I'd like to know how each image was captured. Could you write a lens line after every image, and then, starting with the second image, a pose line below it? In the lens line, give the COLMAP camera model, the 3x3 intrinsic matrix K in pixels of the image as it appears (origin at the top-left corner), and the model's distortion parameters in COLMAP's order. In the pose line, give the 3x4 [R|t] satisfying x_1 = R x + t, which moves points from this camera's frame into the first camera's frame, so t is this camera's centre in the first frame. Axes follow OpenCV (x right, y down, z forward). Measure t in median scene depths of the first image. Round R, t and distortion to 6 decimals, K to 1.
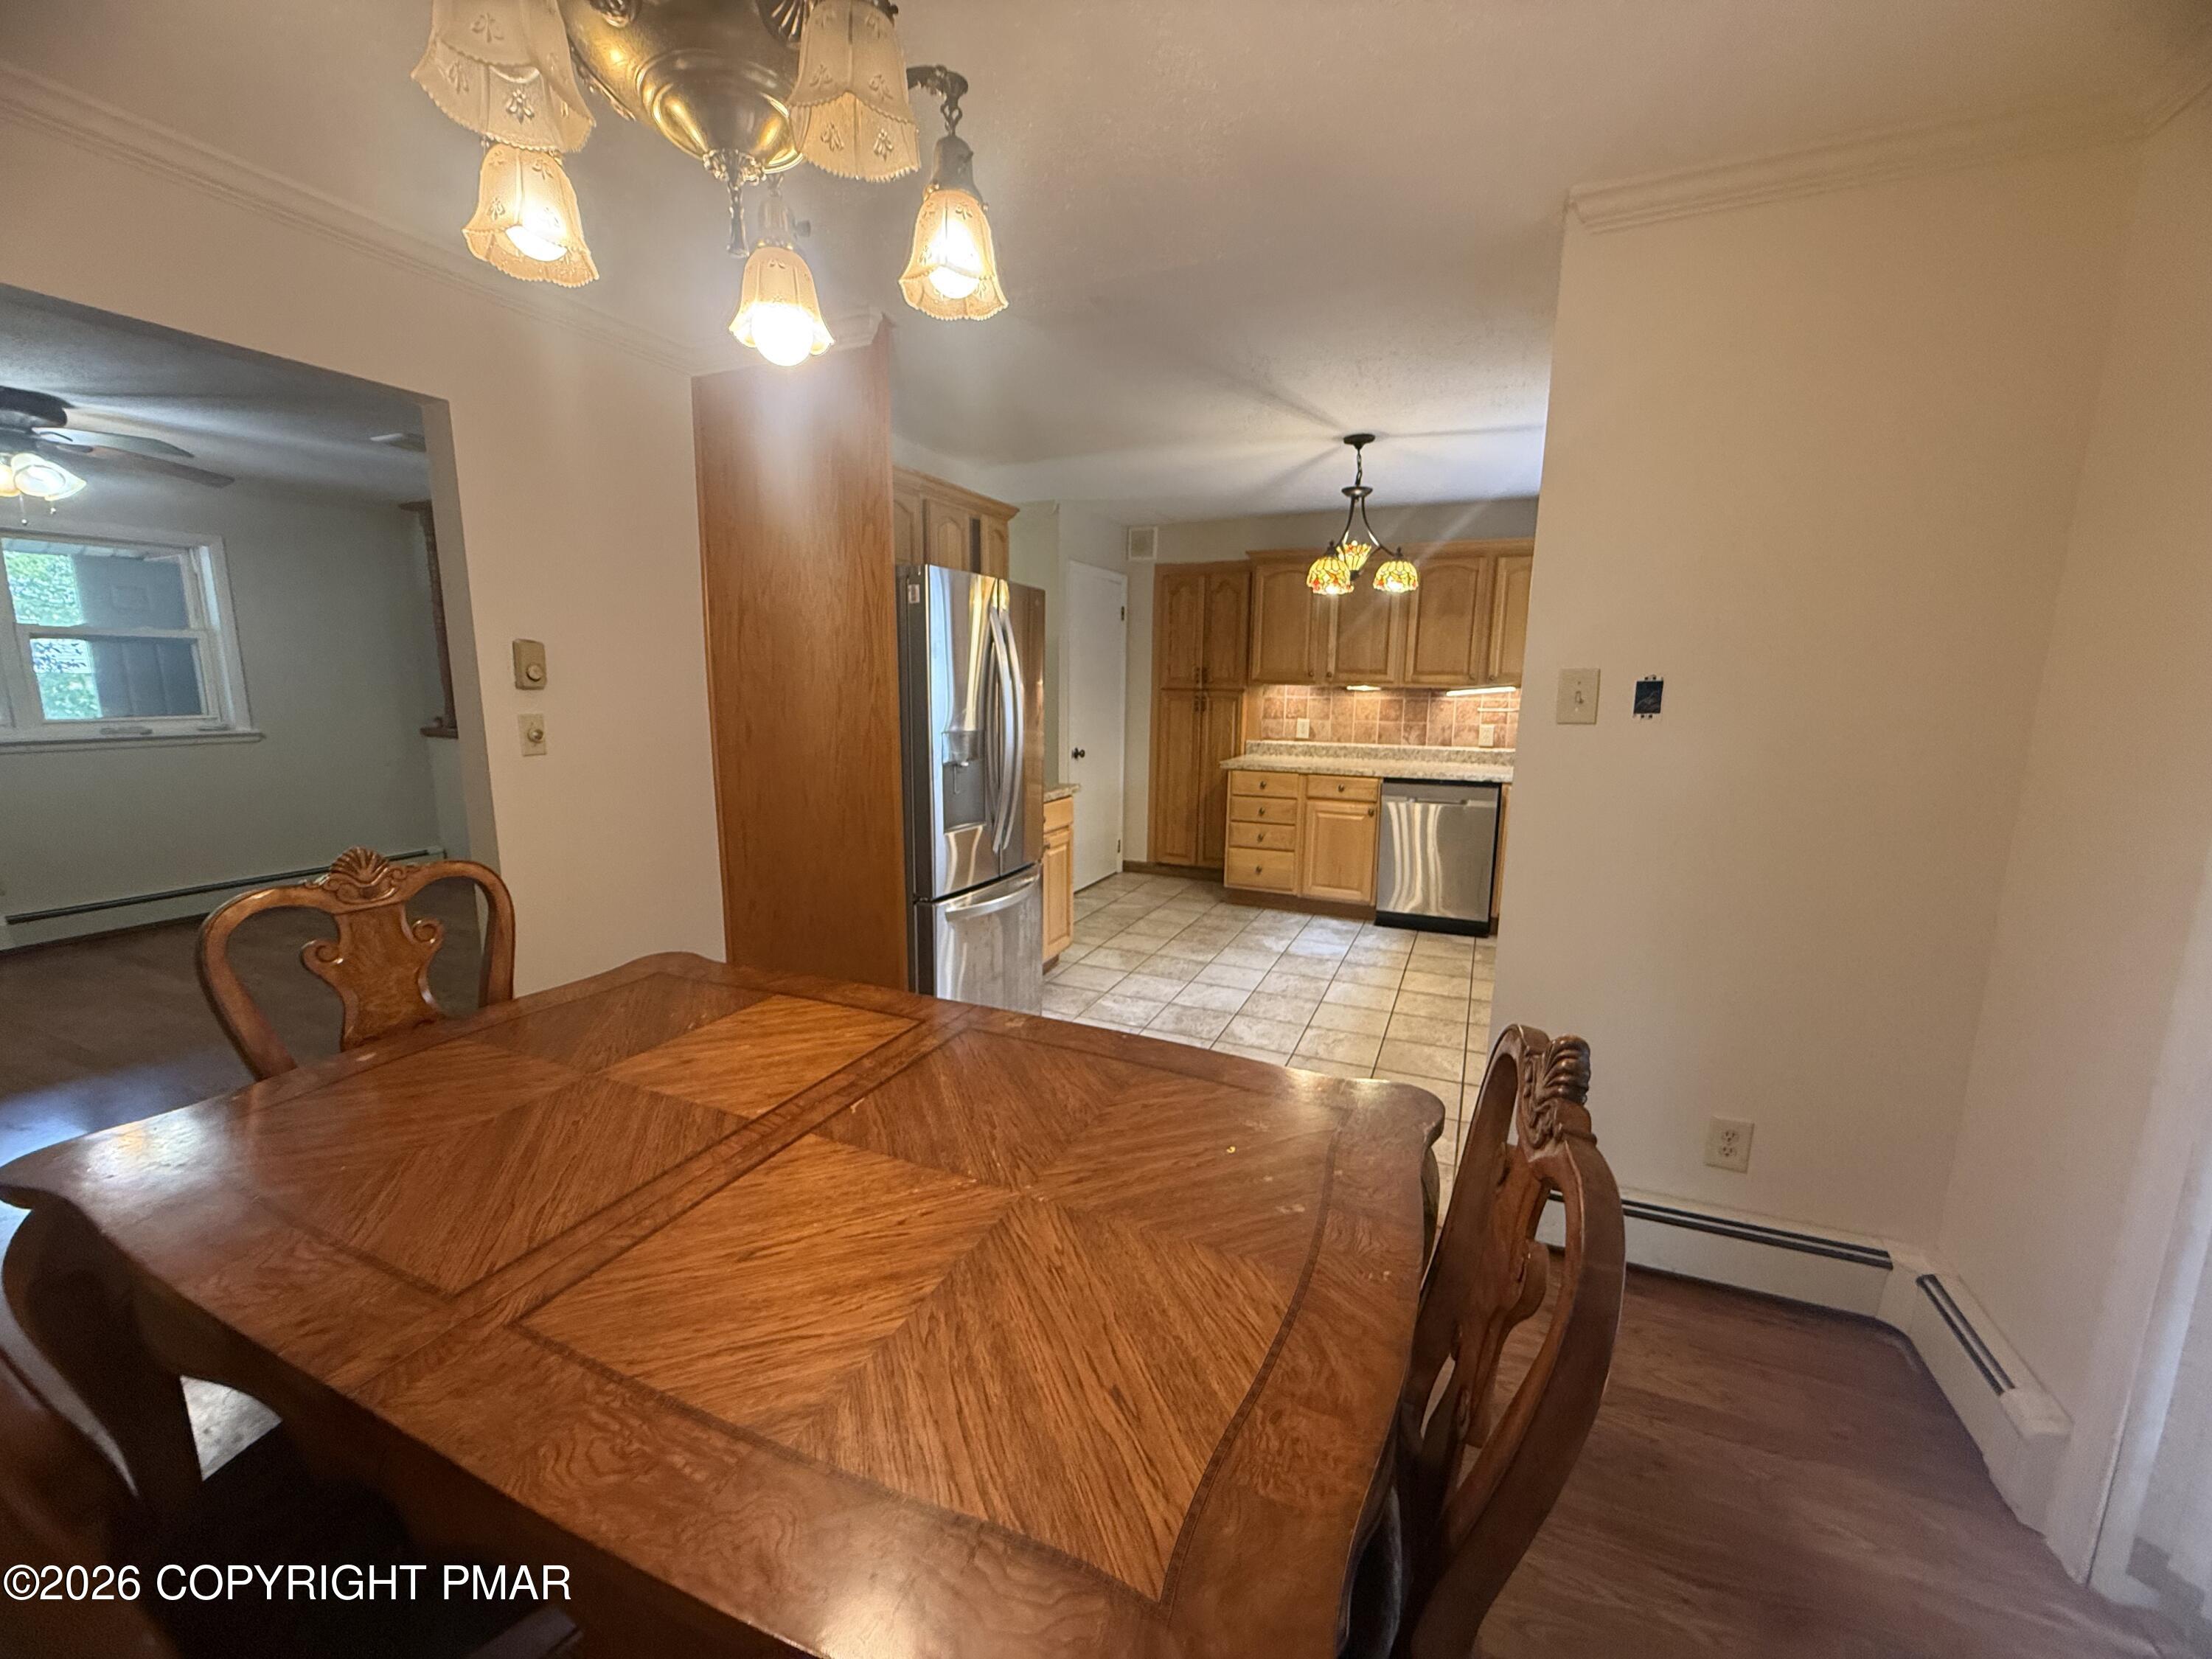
lens RADIAL K [[879.3, 0, 1101.7], [0, 879.3, 832.4], [0, 0, 1]] dist [-0.000965, 0.000417]
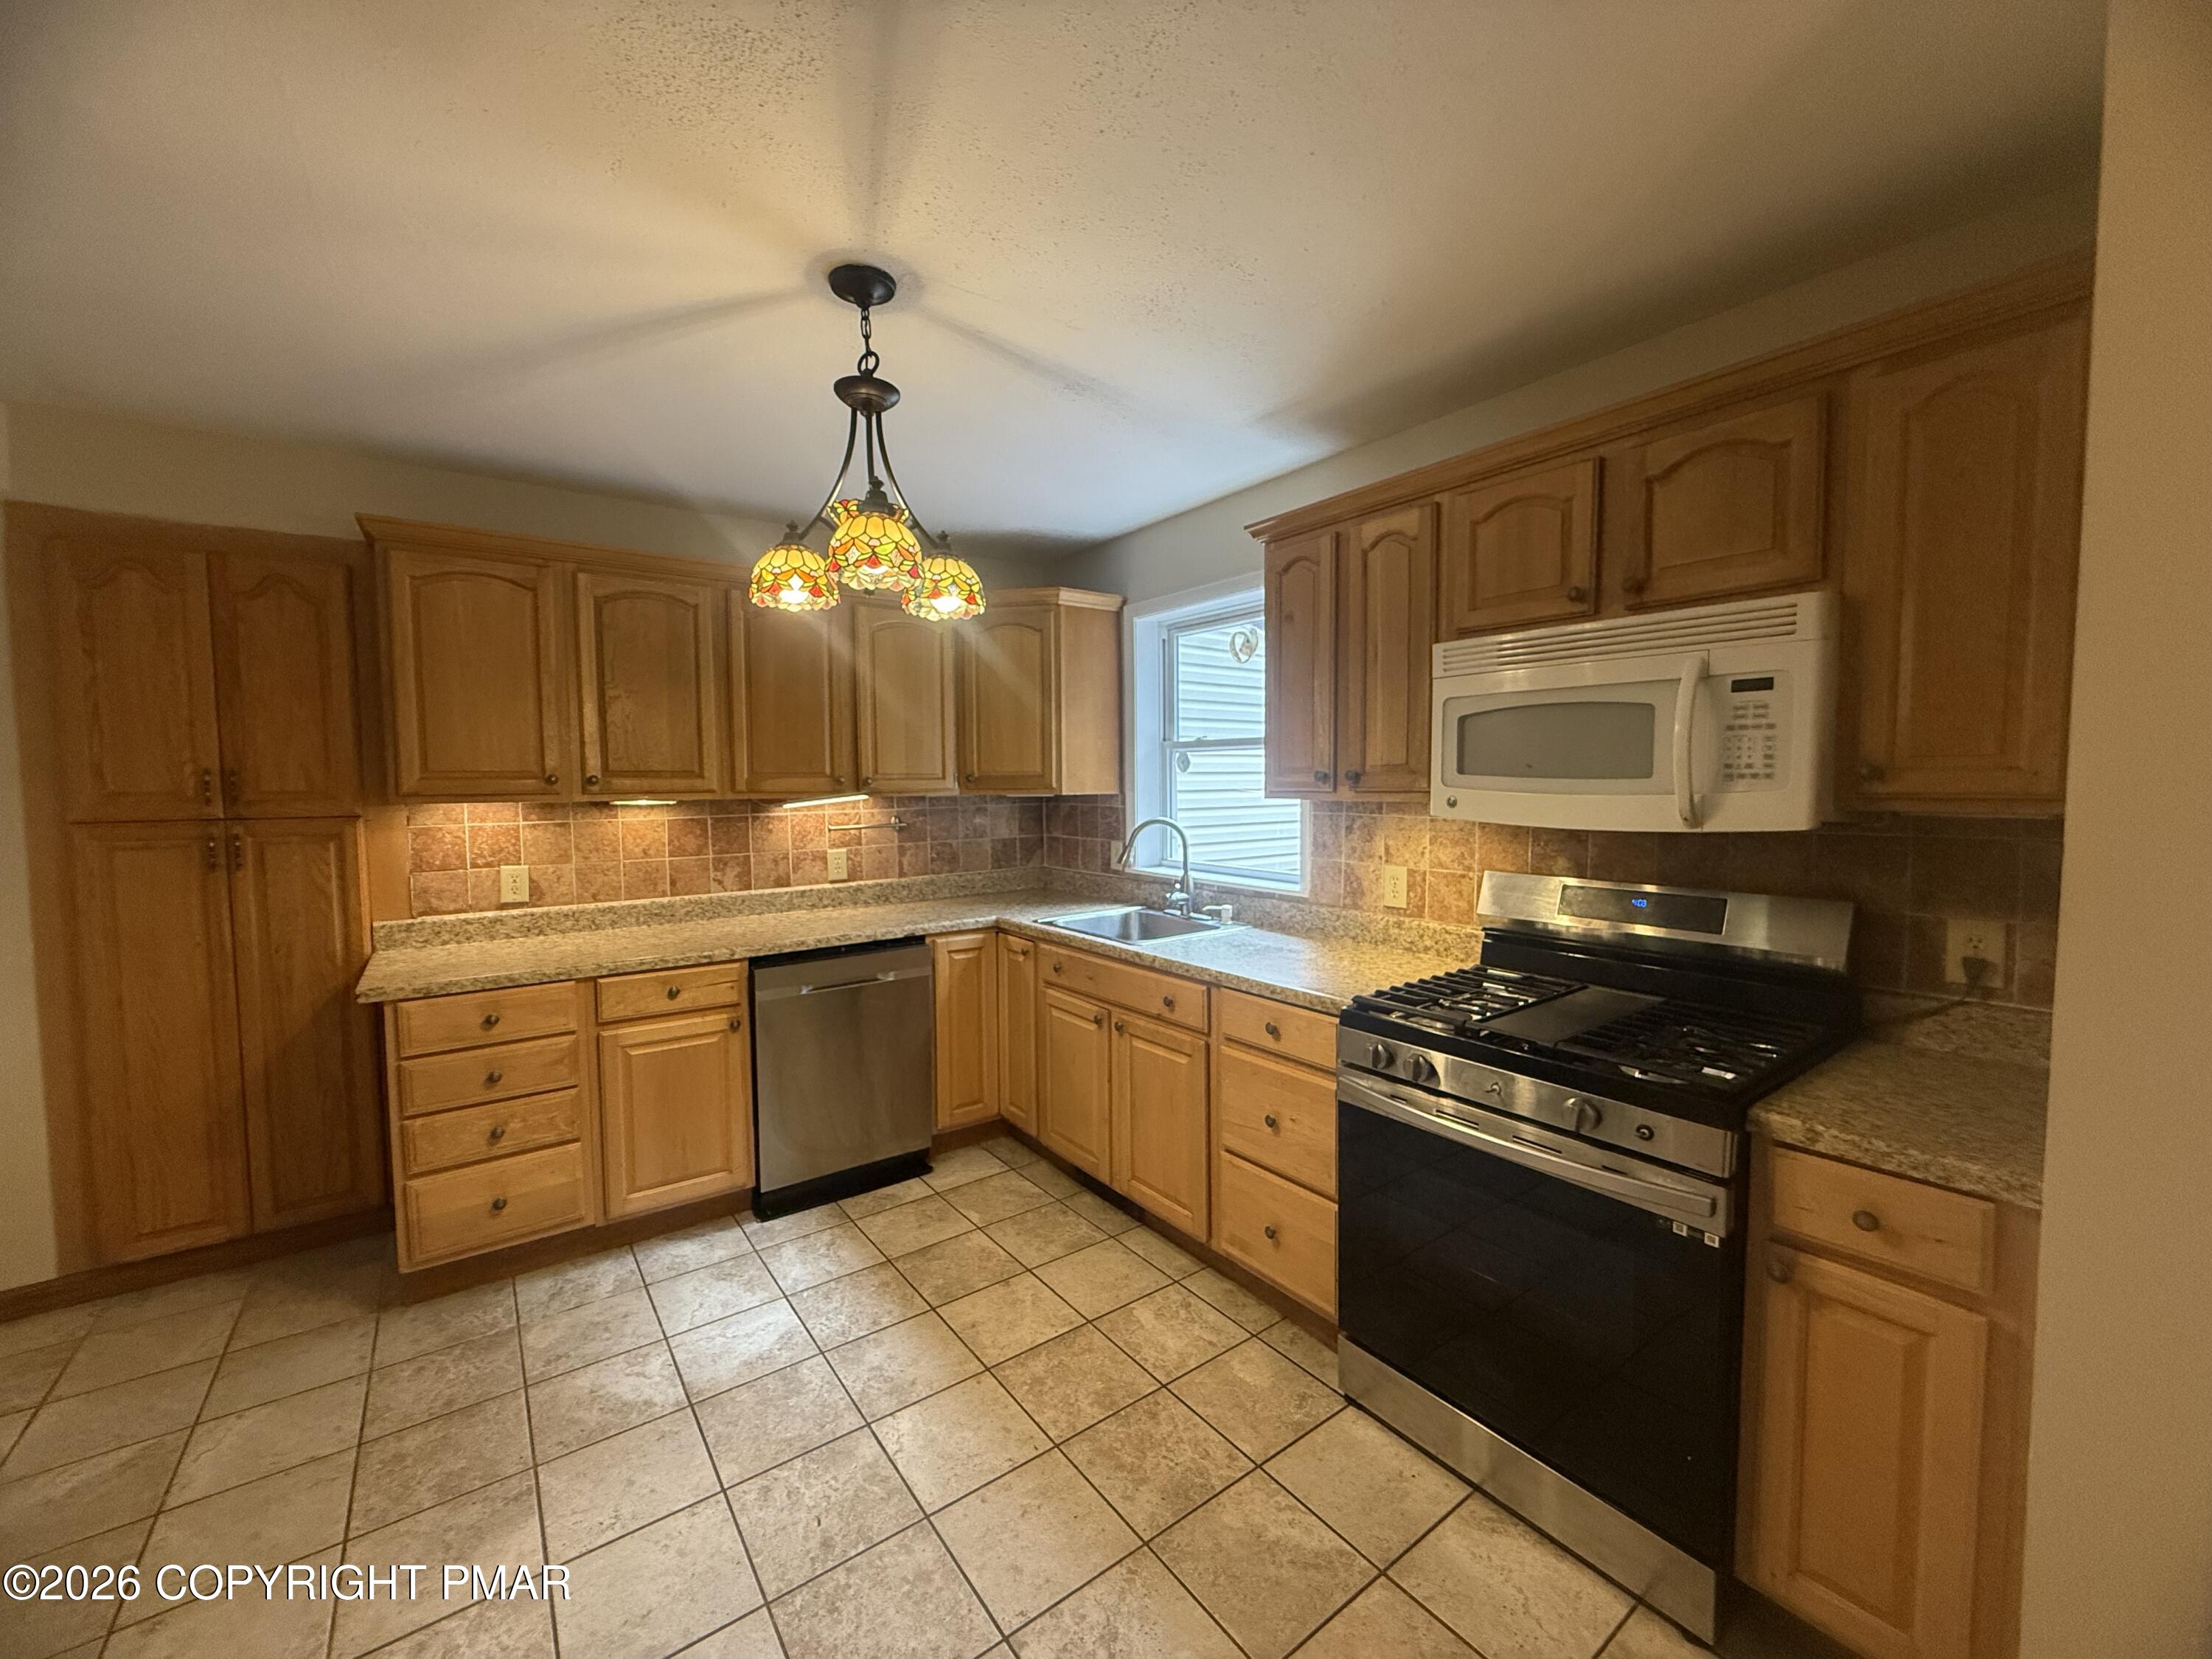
lens RADIAL K [[879.3, 0, 1102.5], [0, 879.3, 831.6], [0, 0, 1]] dist [-0.000965, 0.000417]
pose [[0.497243, -0.066915, 0.865027, -0.050353], [0.162275, 0.986600, -0.016961, -0.097386], [-0.852301, 0.148806, 0.501438, 0.517162]]
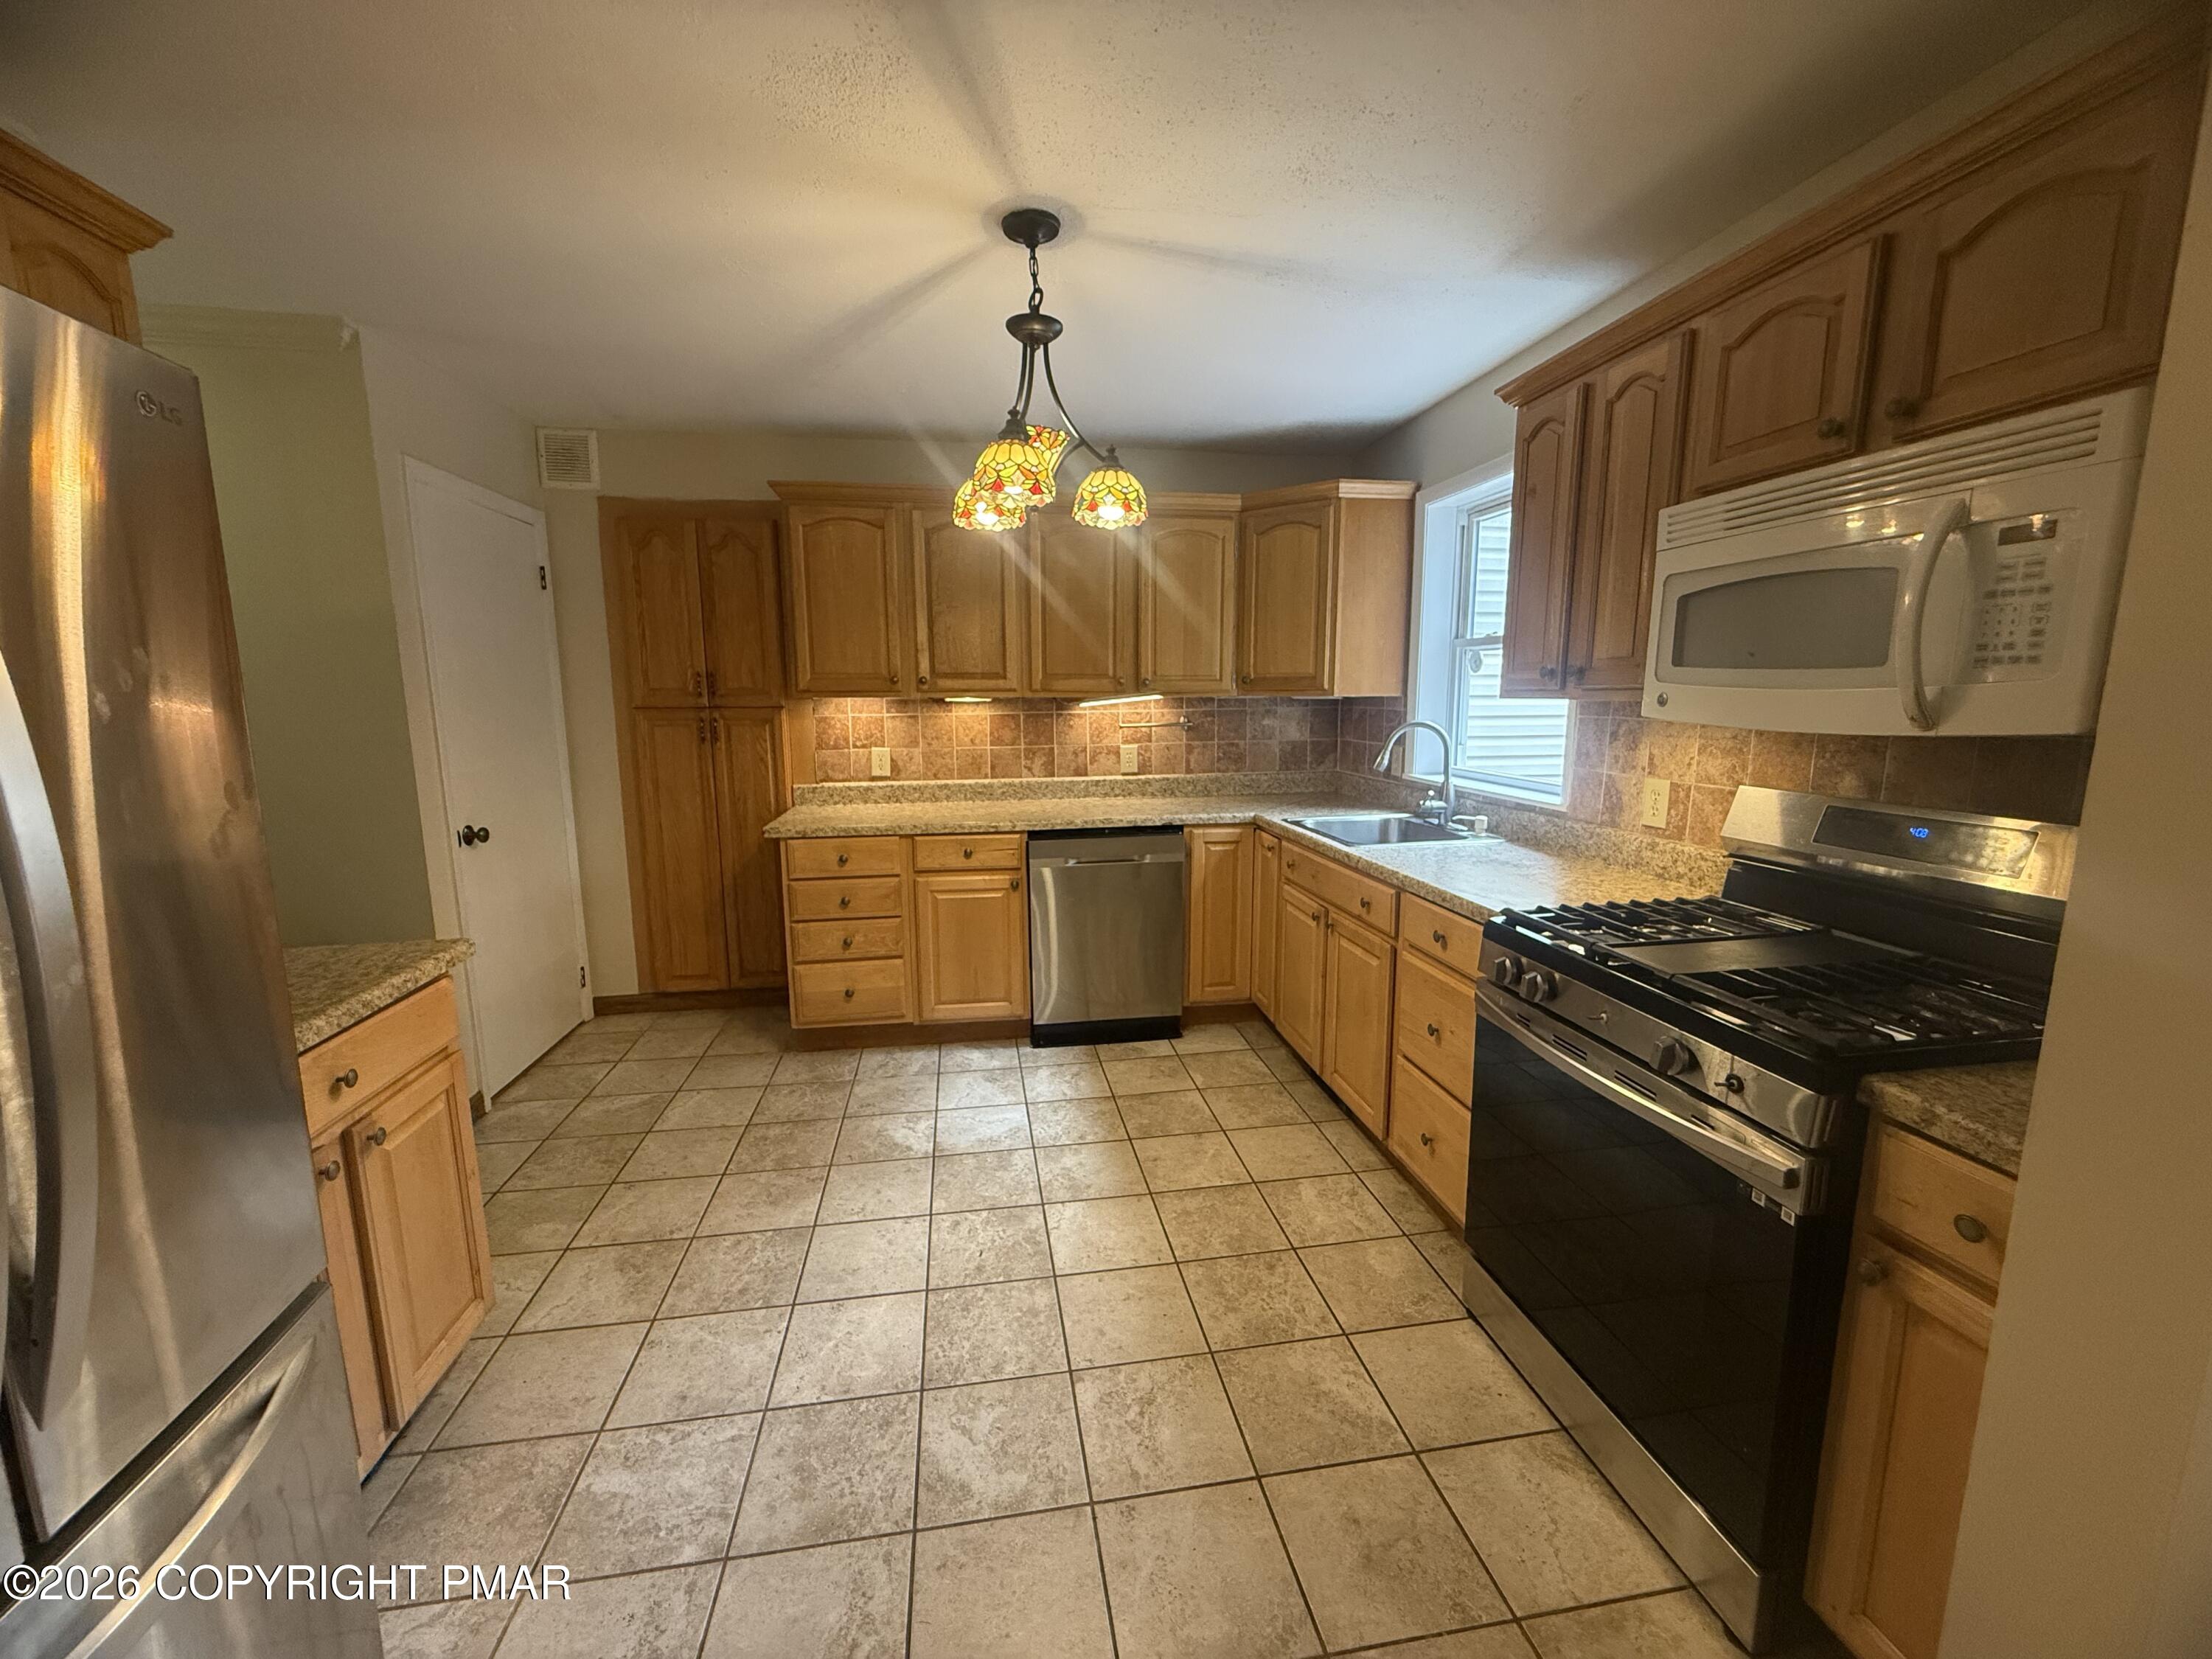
lens RADIAL K [[879.3, 0, 1101.2], [0, 879.3, 831.6], [0, 0, 1]] dist [-0.000965, 0.000417]
pose [[0.839383, -0.100522, 0.534164, 0.008488], [0.107506, 0.994039, 0.018130, -0.069228], [-0.532802, 0.042208, 0.845187, 0.406084]]
